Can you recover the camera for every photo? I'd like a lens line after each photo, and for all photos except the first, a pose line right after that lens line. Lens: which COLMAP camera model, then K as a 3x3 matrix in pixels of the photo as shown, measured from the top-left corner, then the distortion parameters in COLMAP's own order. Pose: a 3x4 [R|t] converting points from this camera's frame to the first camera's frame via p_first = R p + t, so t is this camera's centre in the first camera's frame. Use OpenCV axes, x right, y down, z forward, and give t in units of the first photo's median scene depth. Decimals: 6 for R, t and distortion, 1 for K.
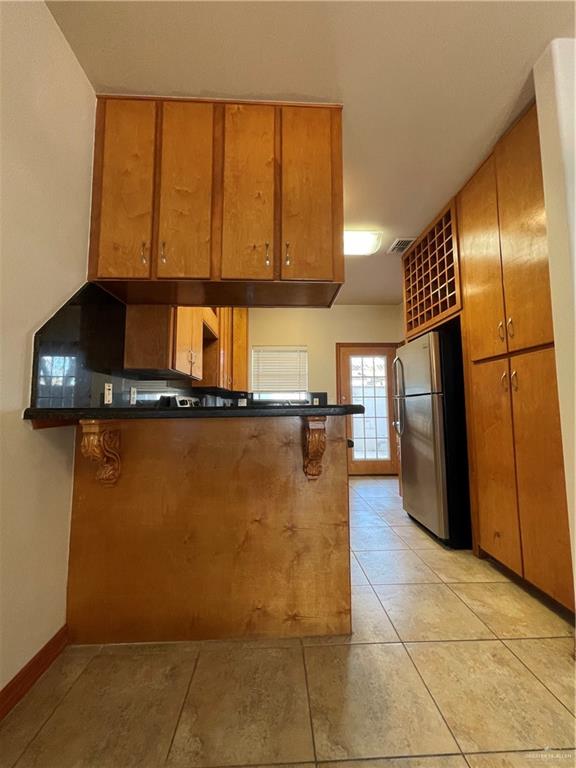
lens RADIAL K [[309.0, 0, 288.1], [0, 309.0, 381.5], [0, 0, 1]] dist [-0.003636, 0.000680]
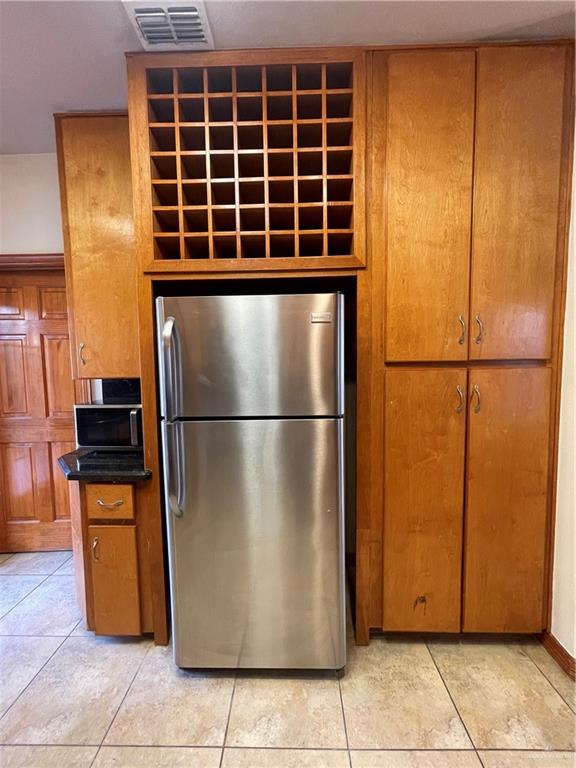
lens RADIAL K [[309.0, 0, 287.3], [0, 309.0, 382.8], [0, 0, 1]] dist [-0.003636, 0.000680]
pose [[0.061940, -0.060379, 0.996252, -0.054332], [-0.071250, 0.995354, 0.064754, -0.053457], [-0.995533, -0.074993, 0.057351, 1.289747]]
